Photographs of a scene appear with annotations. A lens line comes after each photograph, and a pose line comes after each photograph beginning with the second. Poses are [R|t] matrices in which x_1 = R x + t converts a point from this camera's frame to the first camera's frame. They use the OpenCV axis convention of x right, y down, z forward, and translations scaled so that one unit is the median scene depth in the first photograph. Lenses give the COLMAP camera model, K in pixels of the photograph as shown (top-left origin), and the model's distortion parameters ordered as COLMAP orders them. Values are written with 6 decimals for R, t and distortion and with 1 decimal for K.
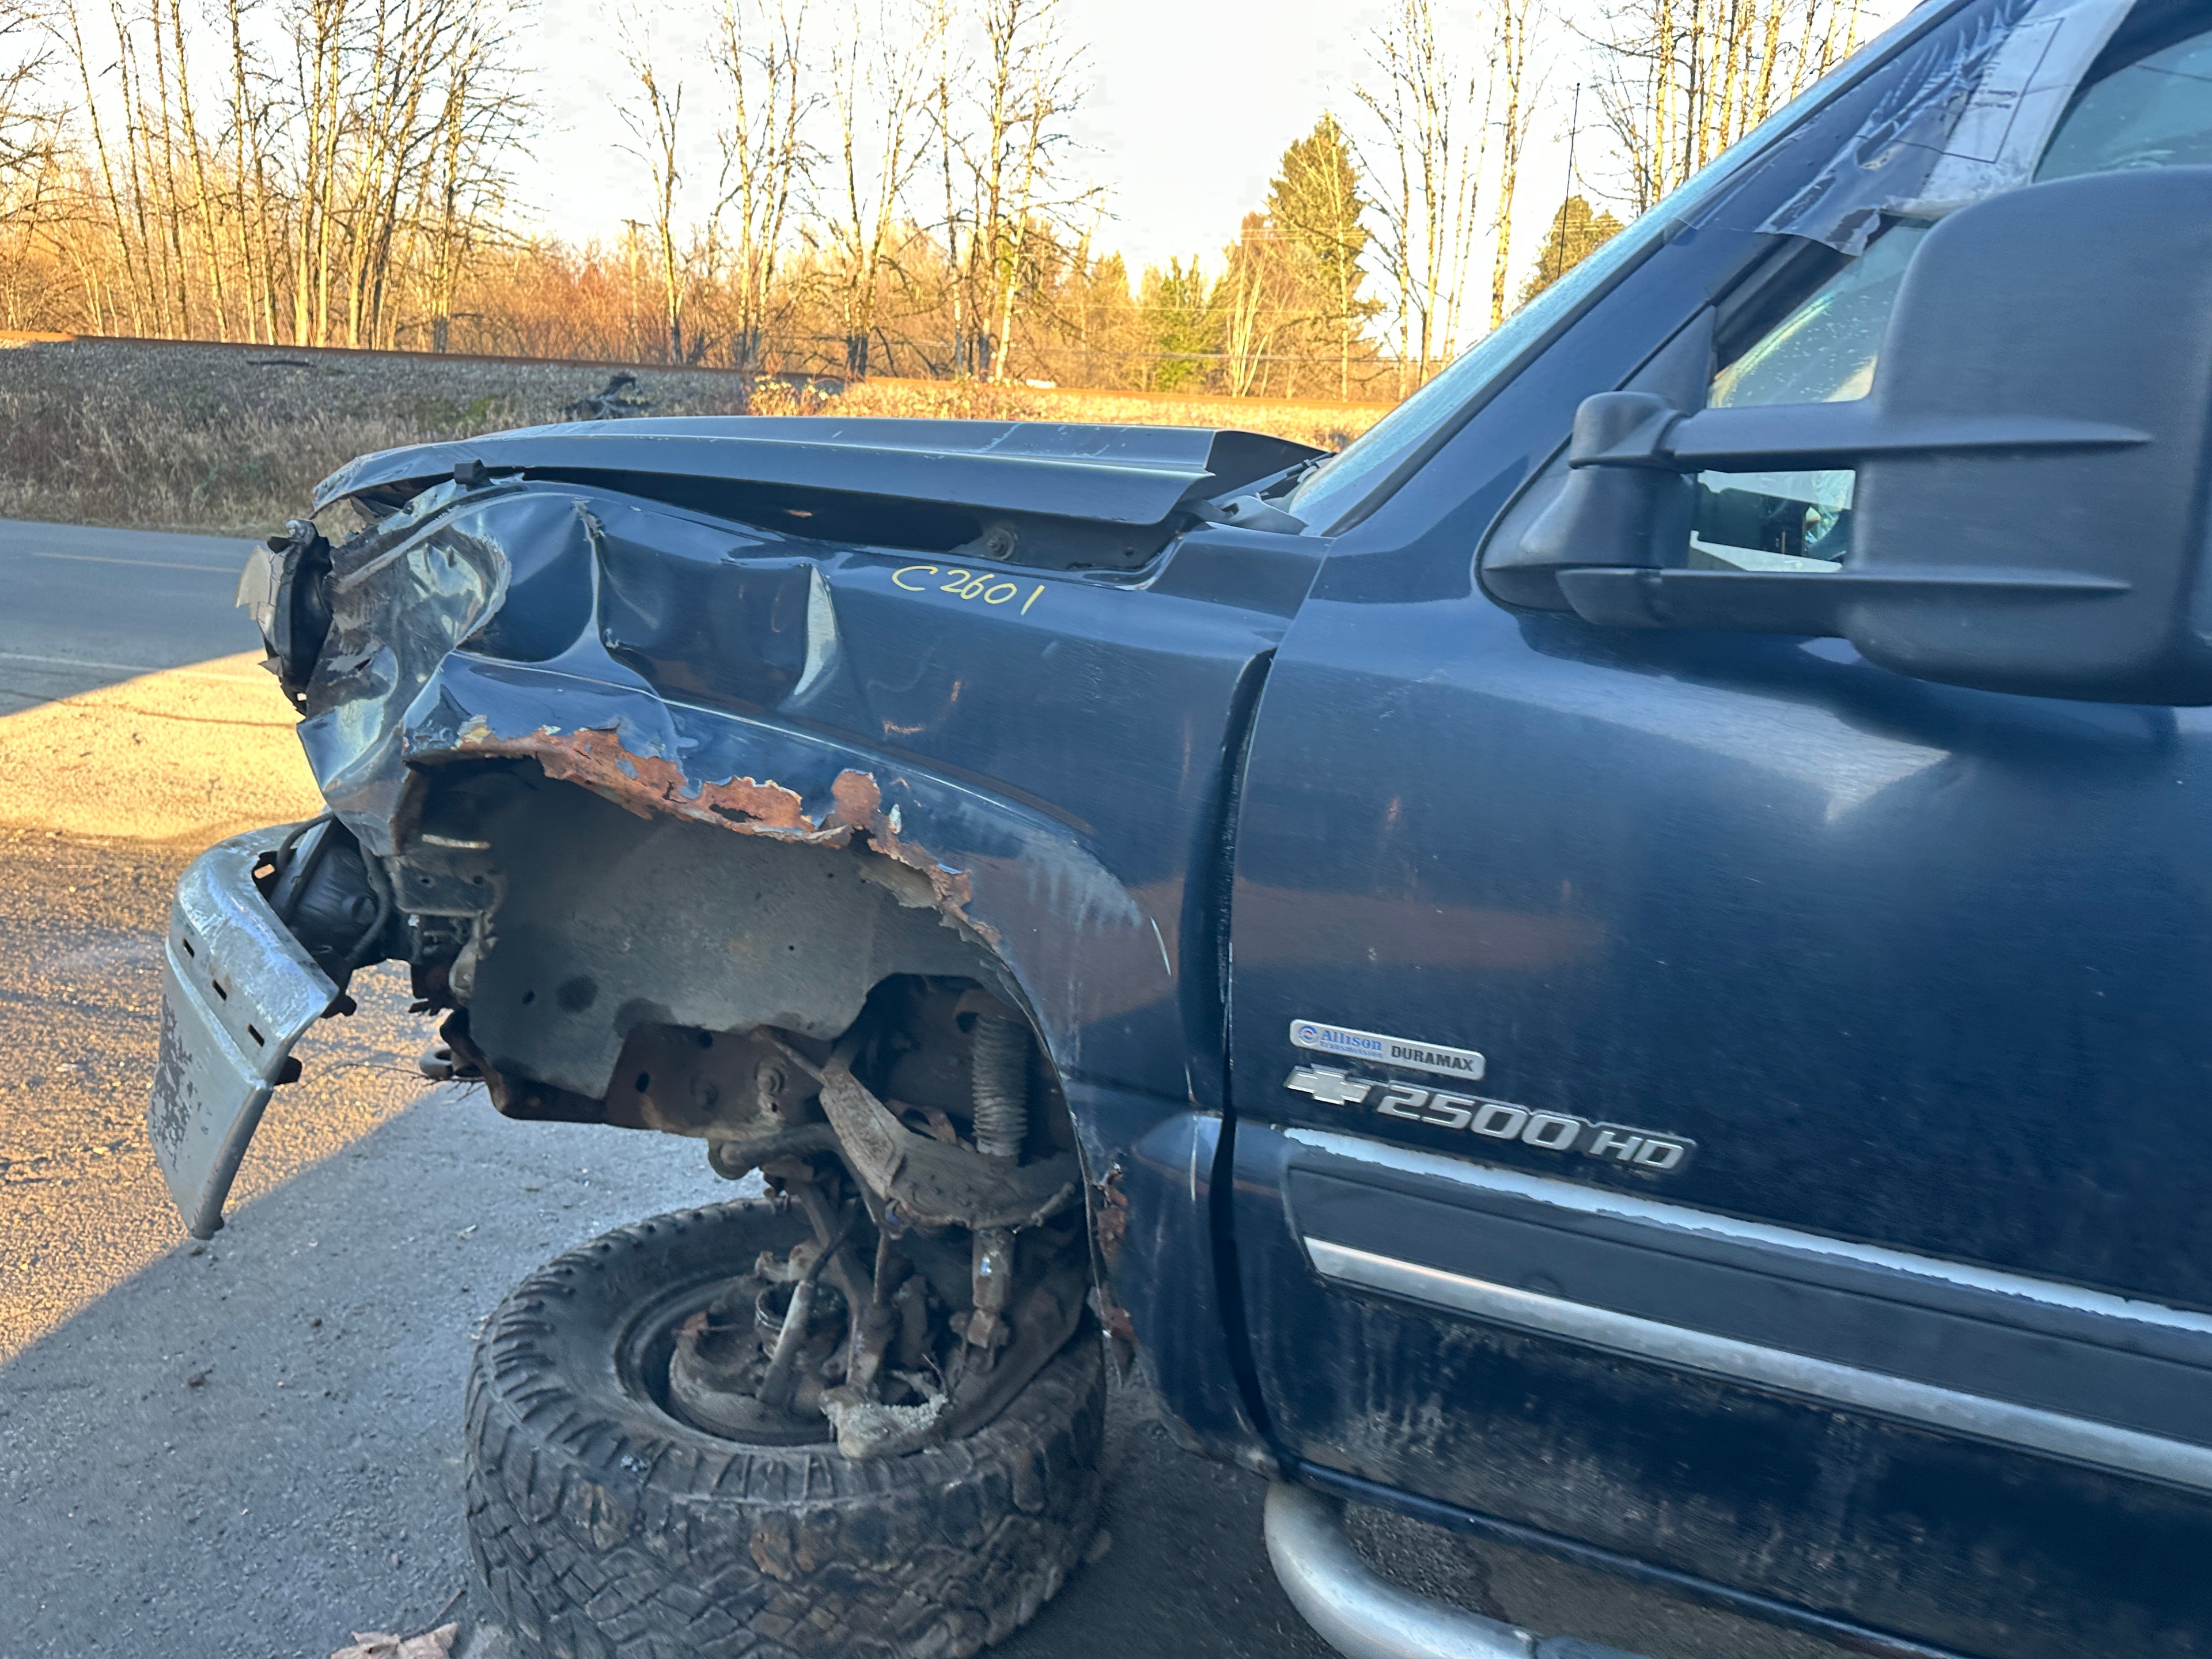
lens RADIAL K [[1567.5, 0, 1108.5], [0, 1567.5, 813.1], [0, 0, 1]] dist [0.033364, -0.041657]
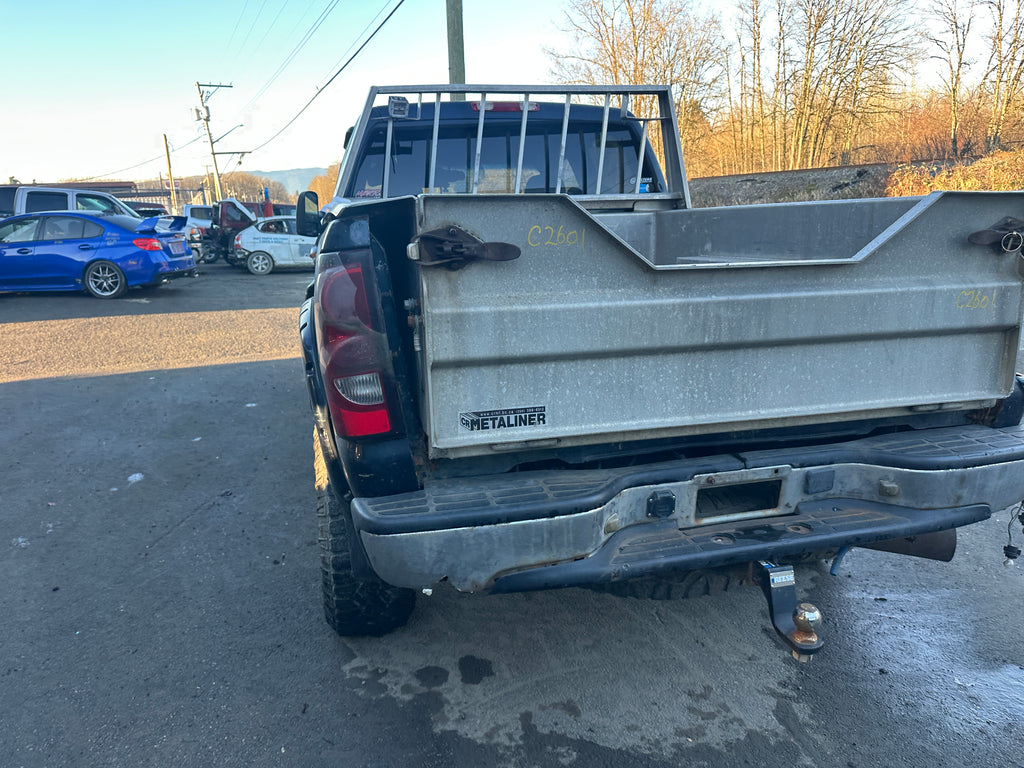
lens RADIAL K [[723.2, 0, 515.4], [0, 723.2, 372.5], [0, 0, 1]] dist [0.064586, -0.070642]
pose [[0.615762, 0.095713, -0.782097, 2.808962], [-0.101689, 0.993947, 0.041577, 0.257700], [0.781342, 0.053929, 0.621768, -0.506964]]
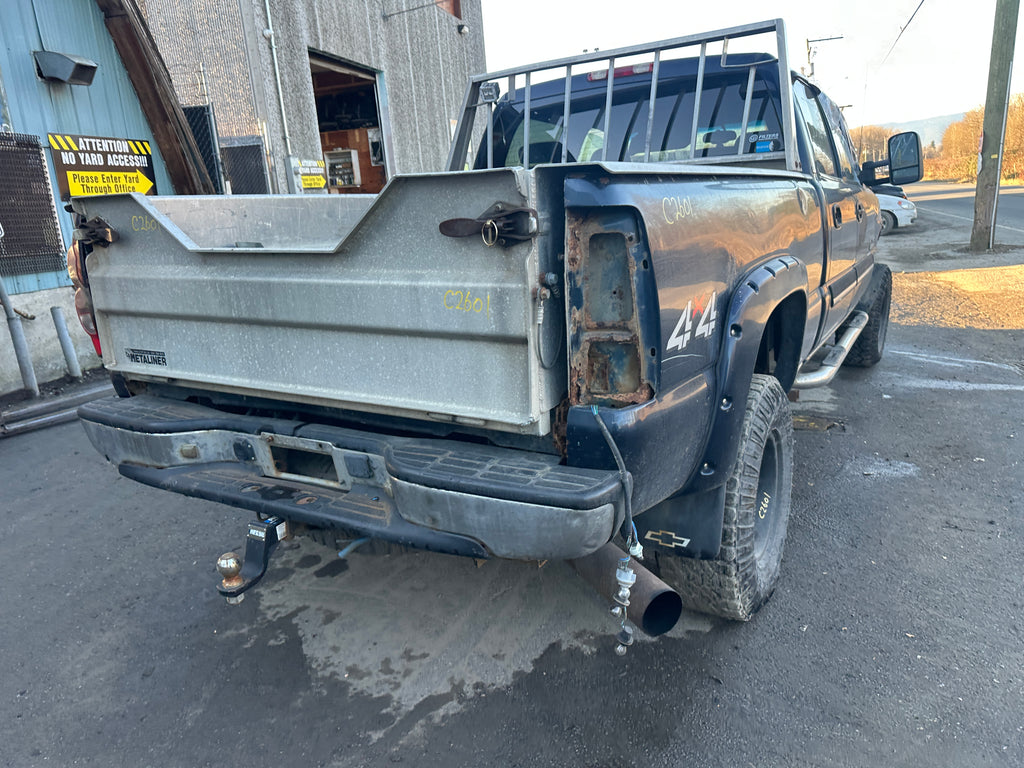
lens RADIAL K [[721.9, 0, 513.3], [0, 721.9, 382.7], [0, 0, 1]] dist [0.046254, -0.052150]
pose [[-0.124730, 0.193873, -0.973065, 3.197553], [-0.151664, 0.965473, 0.211802, 0.061104], [0.980531, 0.173997, -0.091020, 0.637229]]
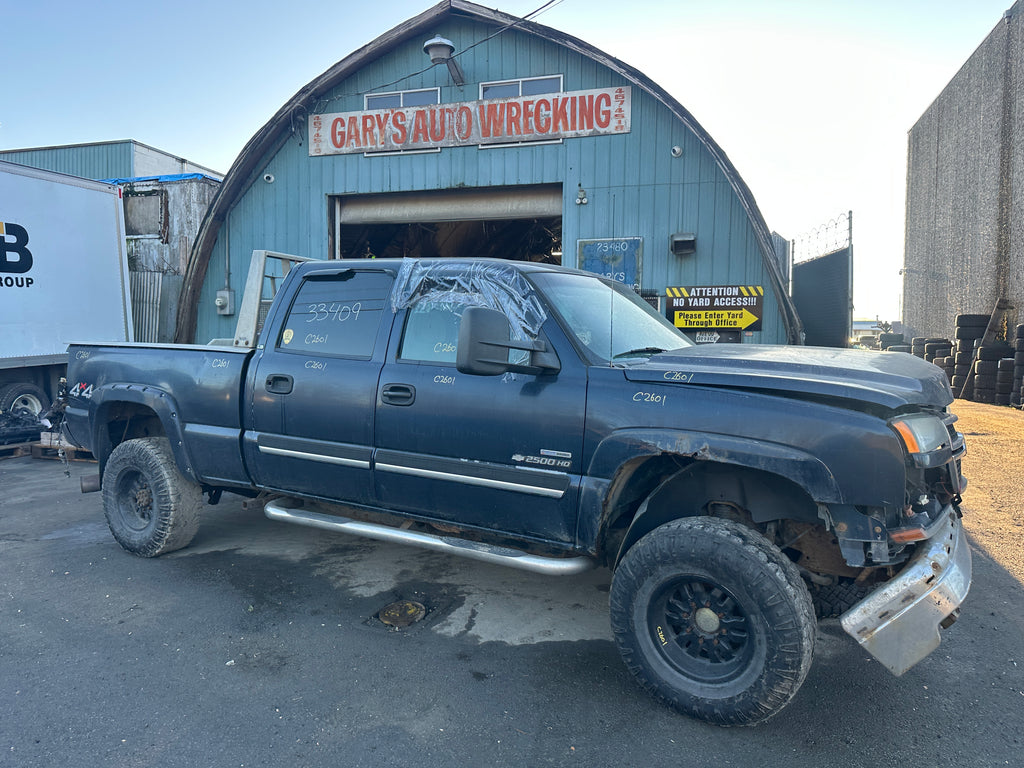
lens RADIAL K [[705.9, 0, 514.6], [0, 705.9, 379.0], [0, 0, 1]] dist [0.150870, -0.281253]
pose [[-0.989362, -0.073145, 0.125746, 0.404101], [-0.037322, 0.963092, 0.266571, -0.664592], [-0.140603, 0.259042, -0.955577, 3.049283]]
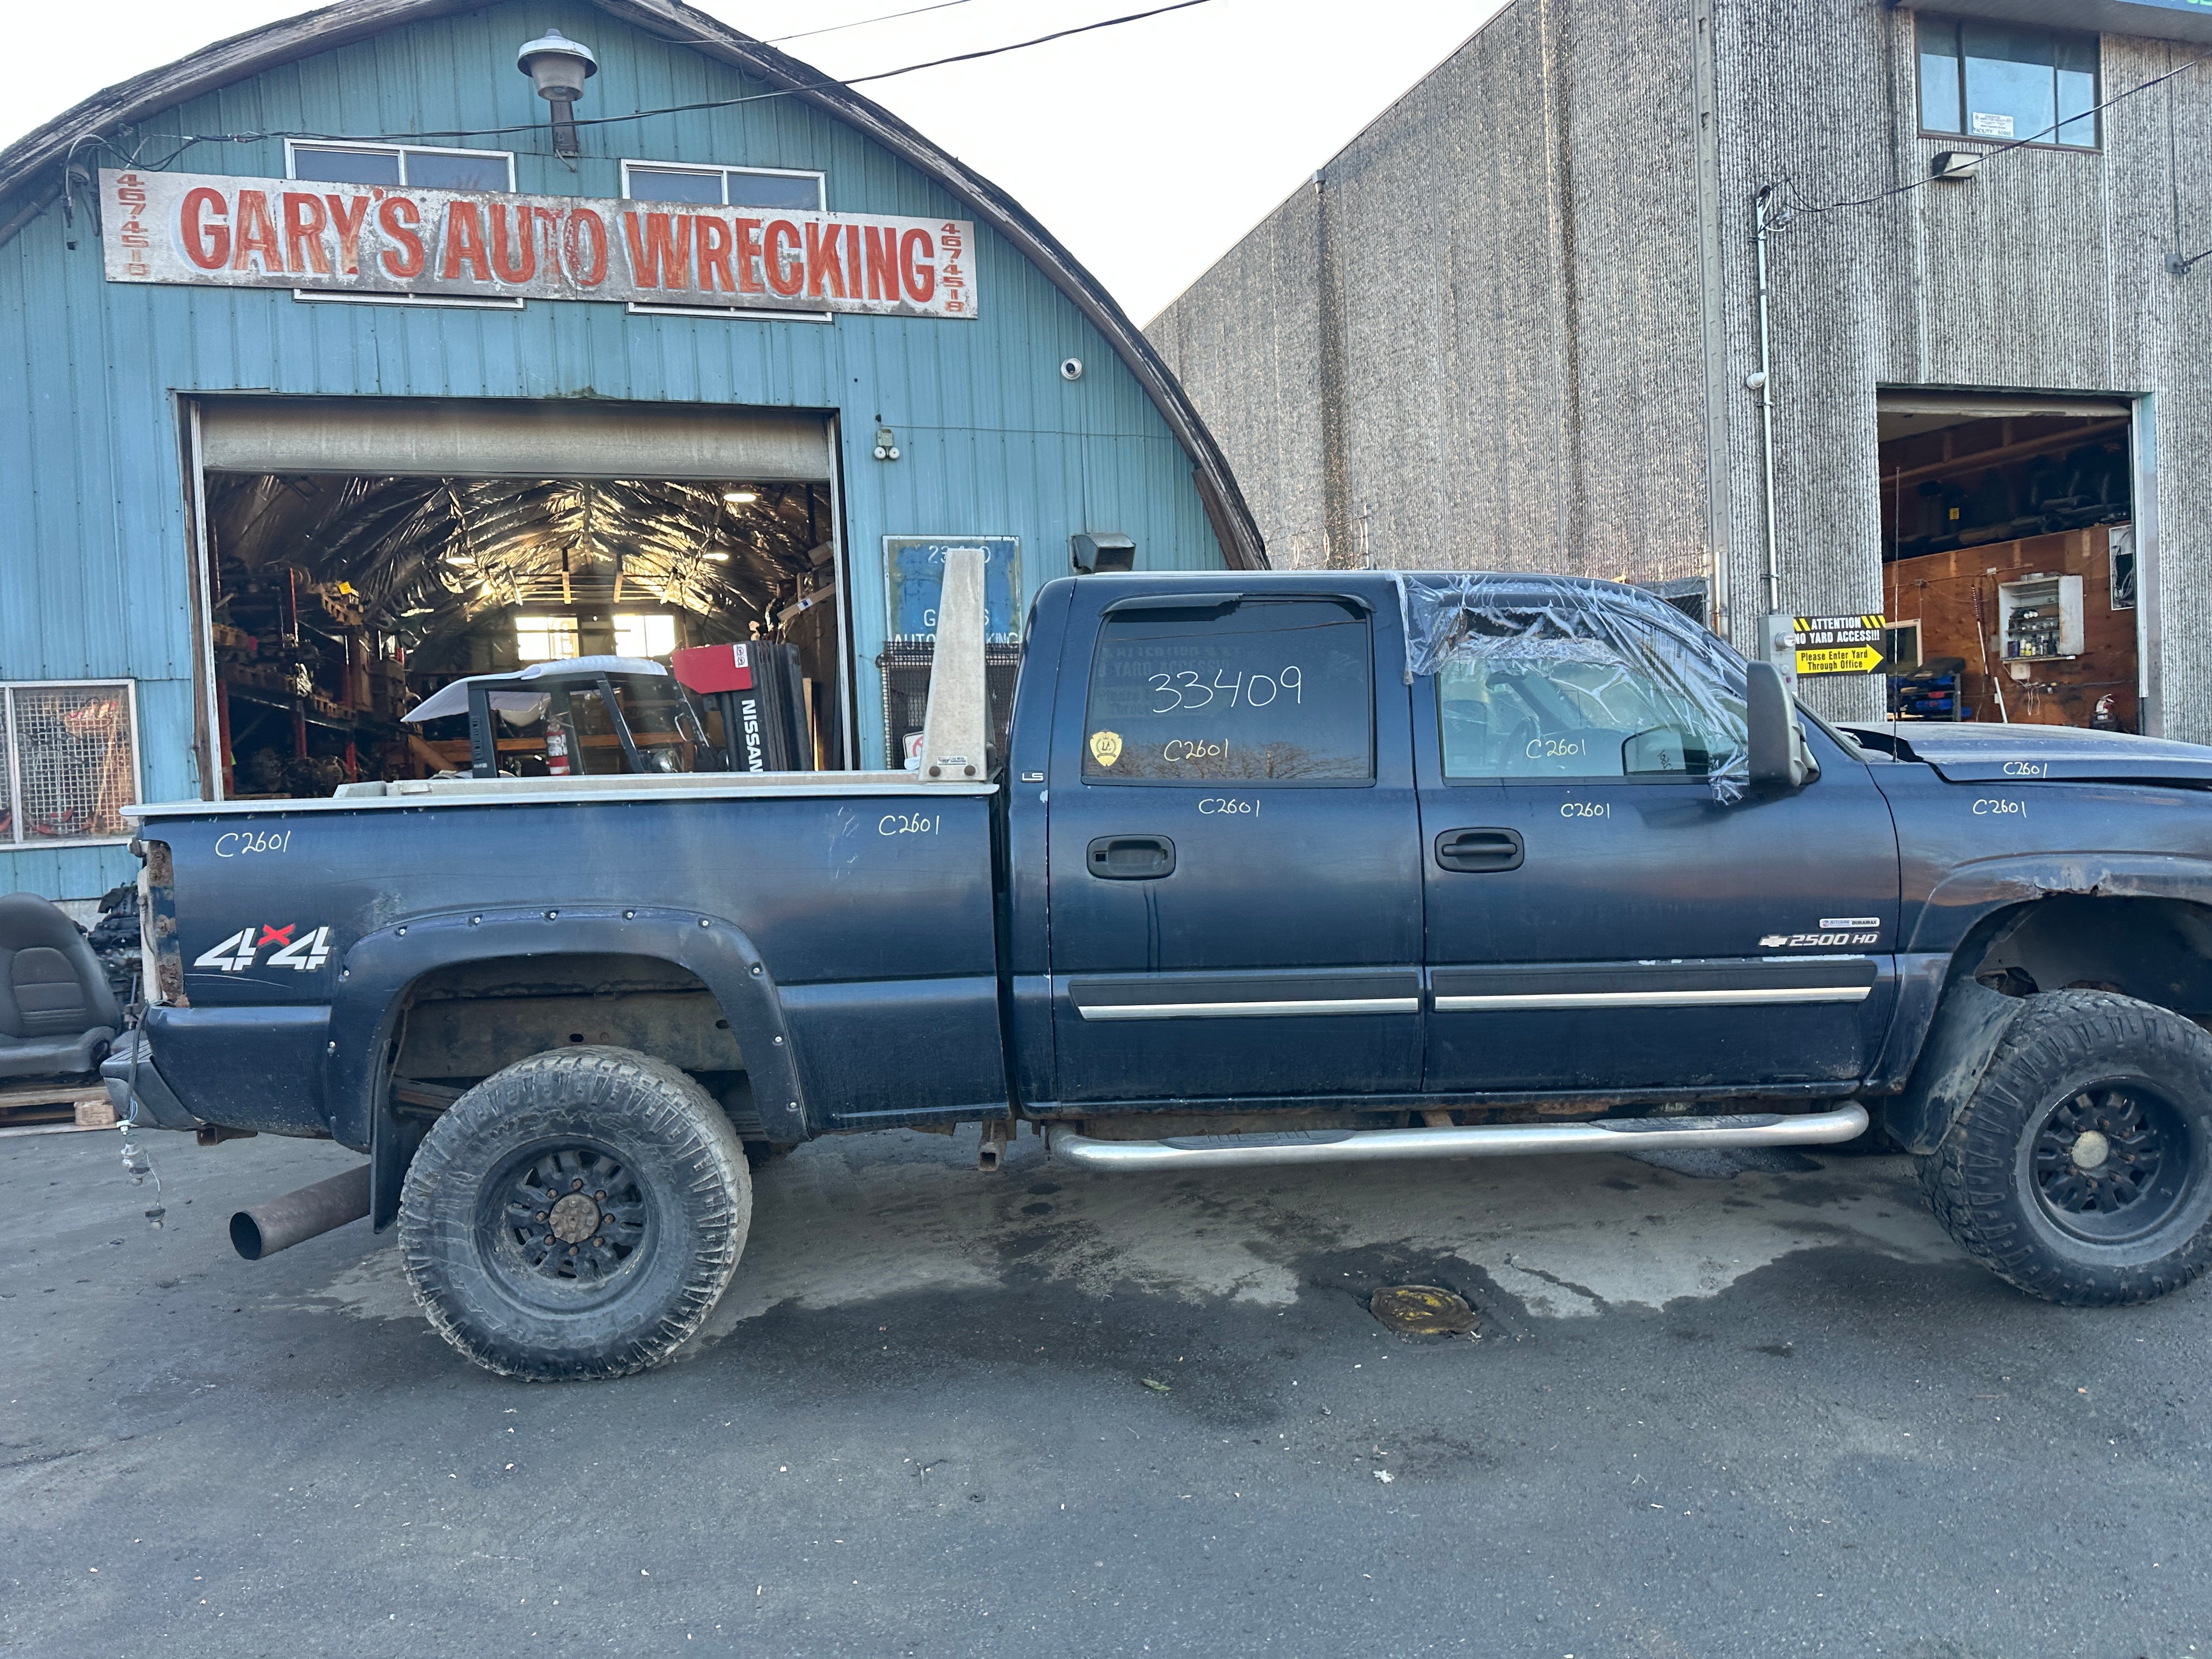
lens RADIAL K [[1550.8, 0, 1107.6], [0, 1550.8, 816.2], [0, 0, 1]] dist [0.043445, -0.052813]
pose [[-0.896819, 0.000115, -0.442398, 2.239772], [-0.101842, 0.973089, 0.206705, -0.518608], [0.430517, 0.230431, -0.872672, 2.832525]]
